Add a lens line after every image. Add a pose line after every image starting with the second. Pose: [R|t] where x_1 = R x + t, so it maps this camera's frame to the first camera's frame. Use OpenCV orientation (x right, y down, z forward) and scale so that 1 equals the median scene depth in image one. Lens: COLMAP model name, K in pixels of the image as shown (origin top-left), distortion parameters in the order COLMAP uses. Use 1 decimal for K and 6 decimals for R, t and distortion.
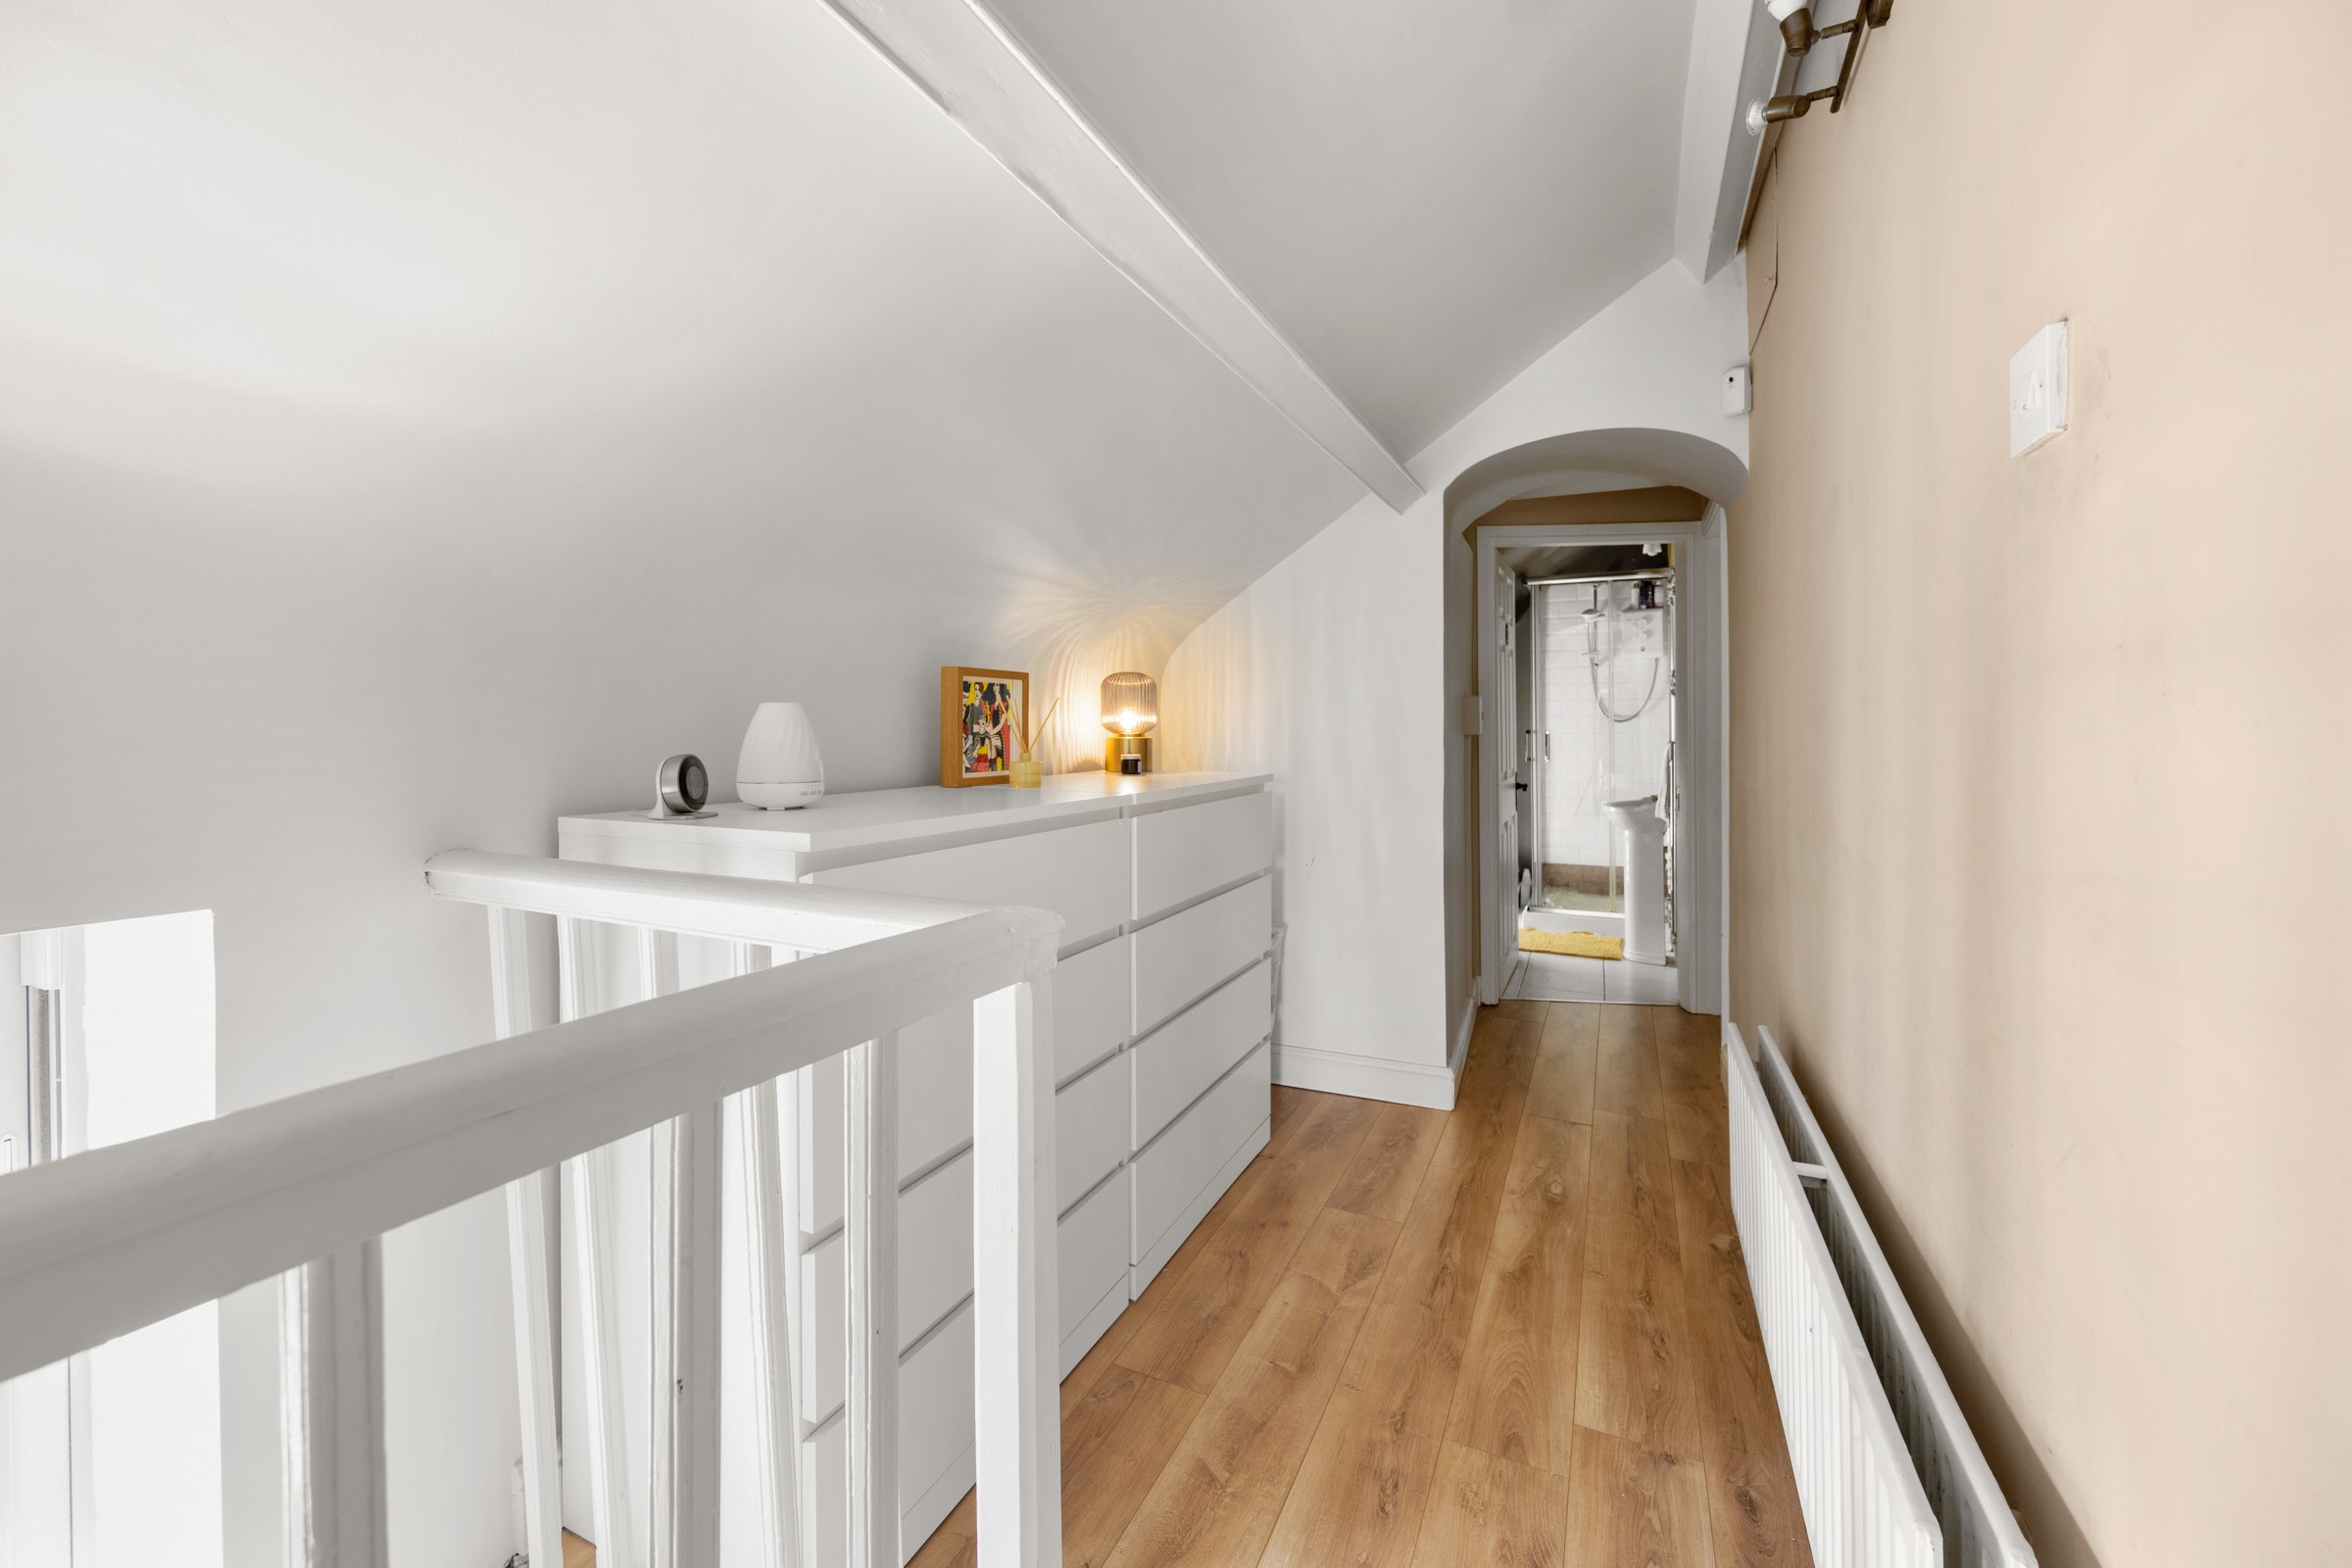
lens RADIAL K [[944.9, 0, 1174.1], [0, 944.9, 731.6], [0, 0, 1]] dist [0.000582, 0.000067]
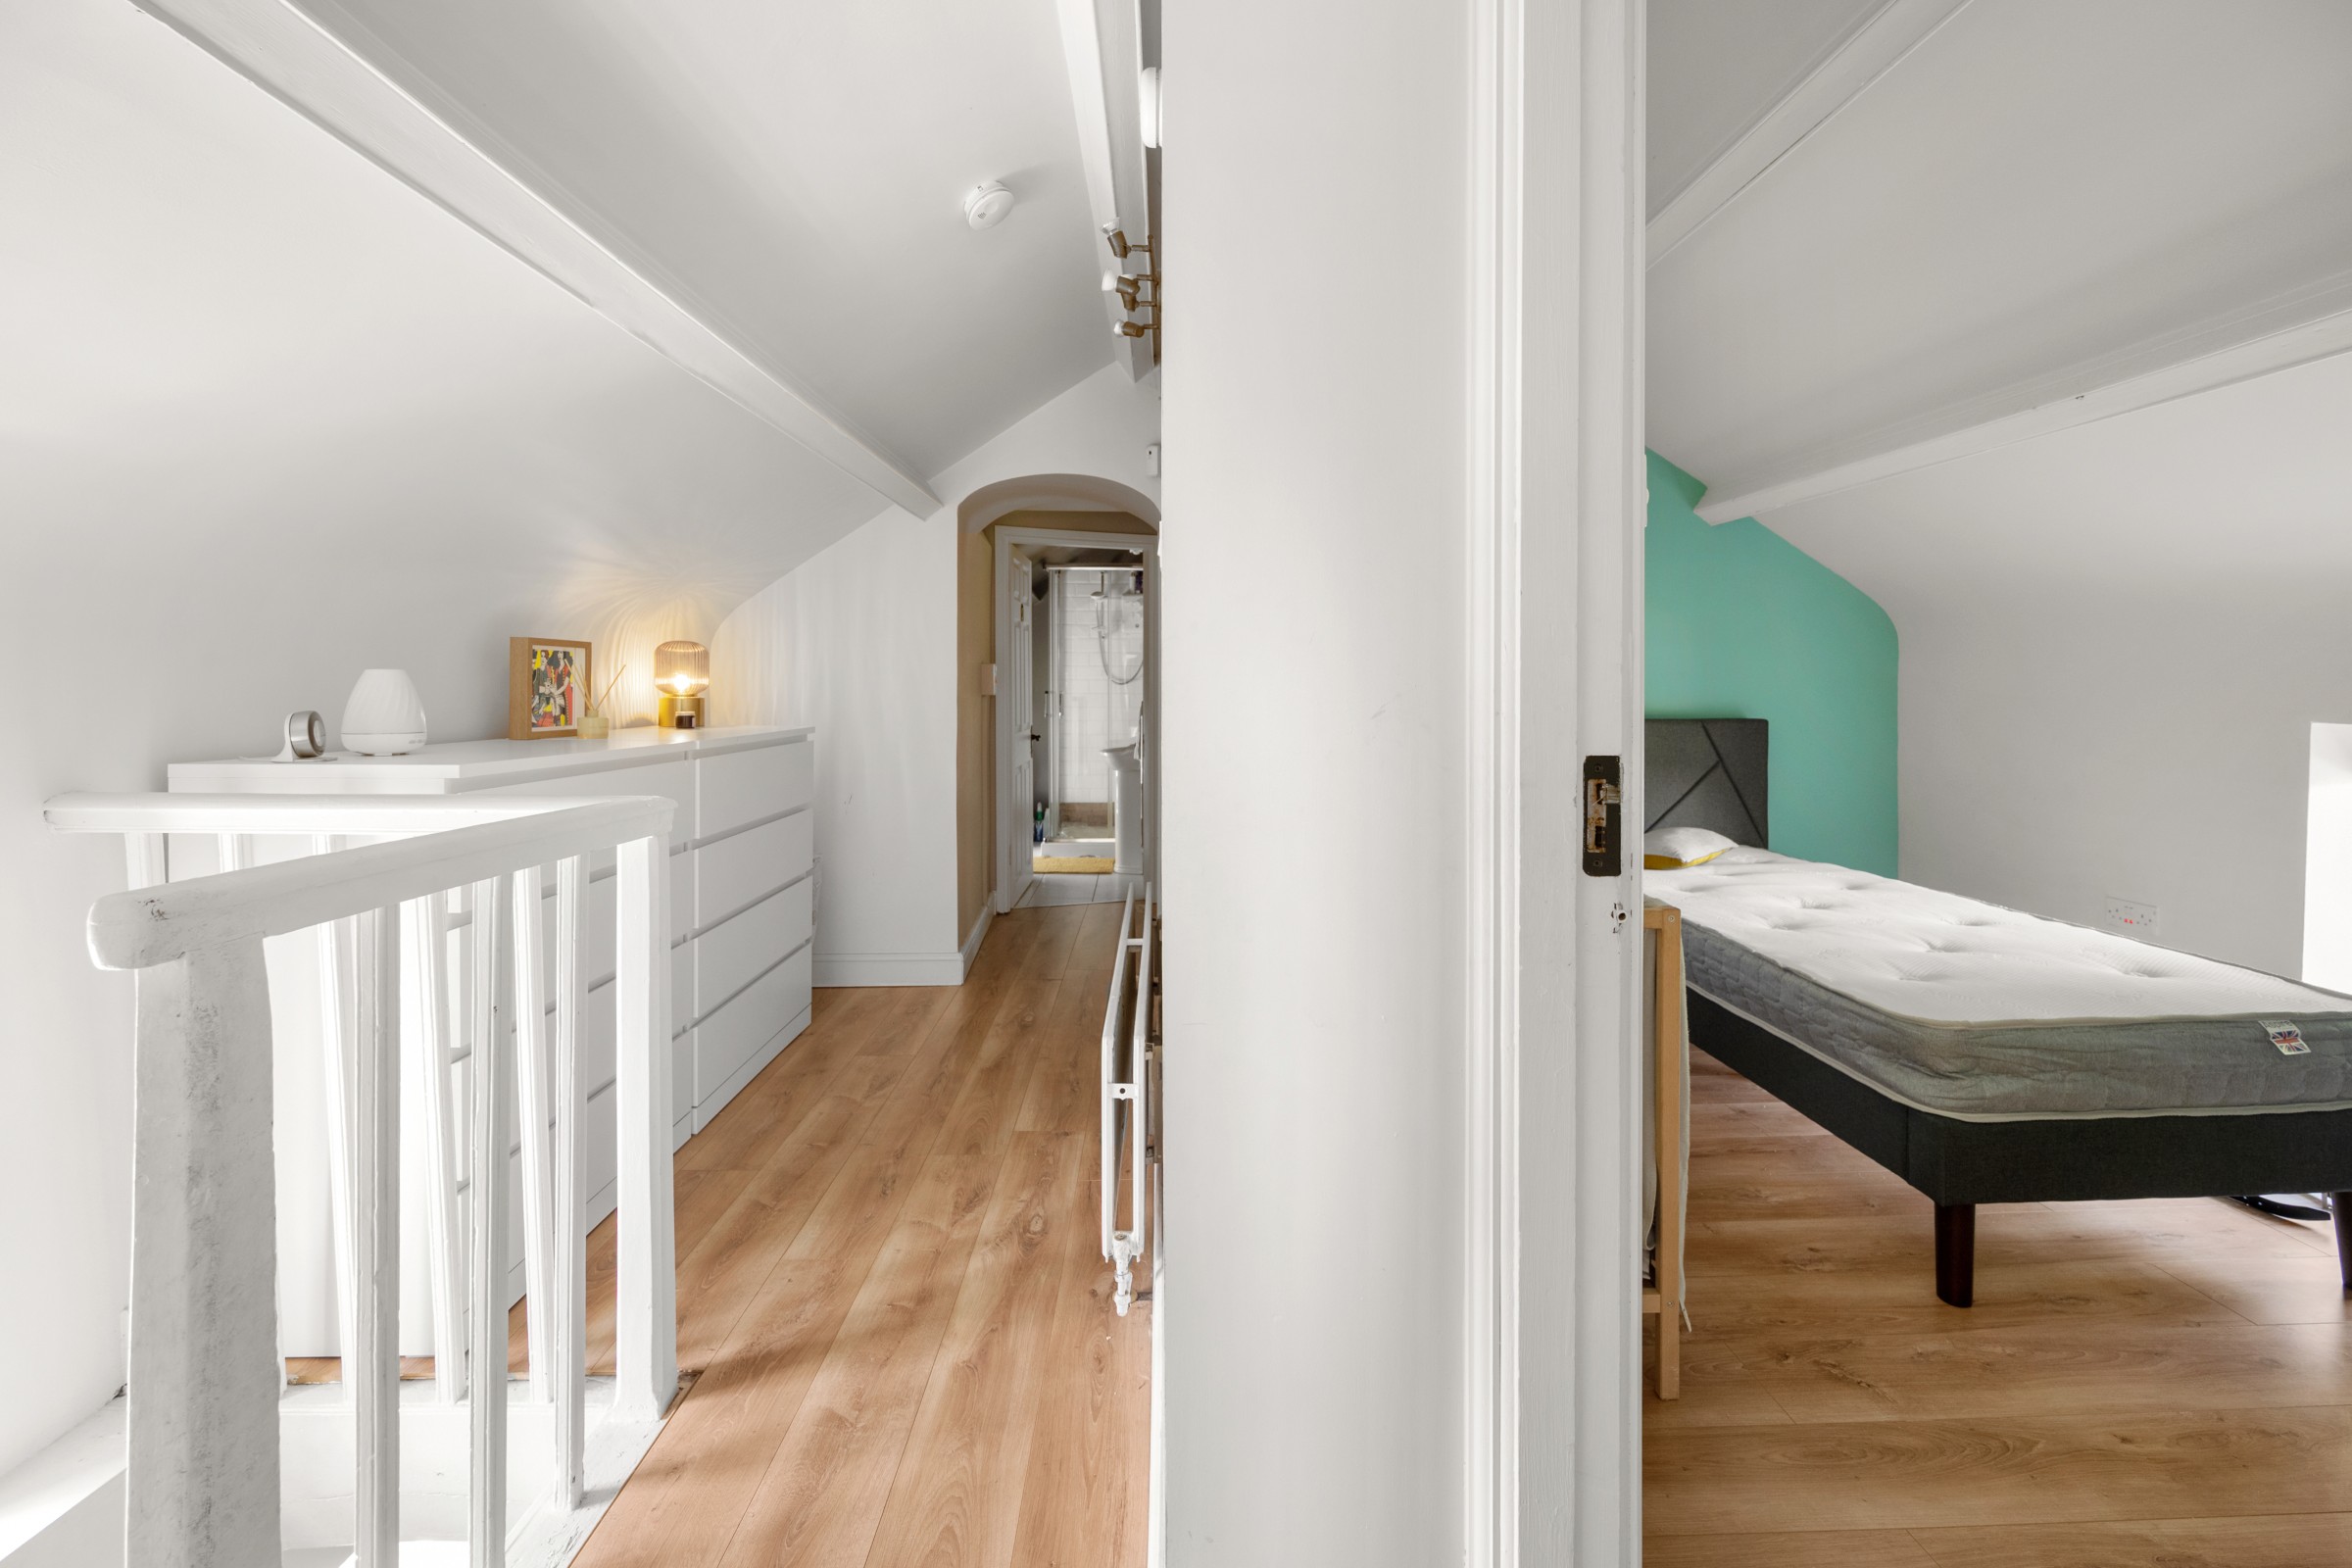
lens RADIAL K [[921.7, 0, 1175.4], [0, 921.7, 687.3], [0, 0, 1]] dist [0.000500, -0.000013]
pose [[0.891450, 0.003997, 0.453102, -0.026583], [-0.001713, 0.999984, -0.005452, -0.001191], [-0.453116, 0.004084, 0.891442, -0.358270]]
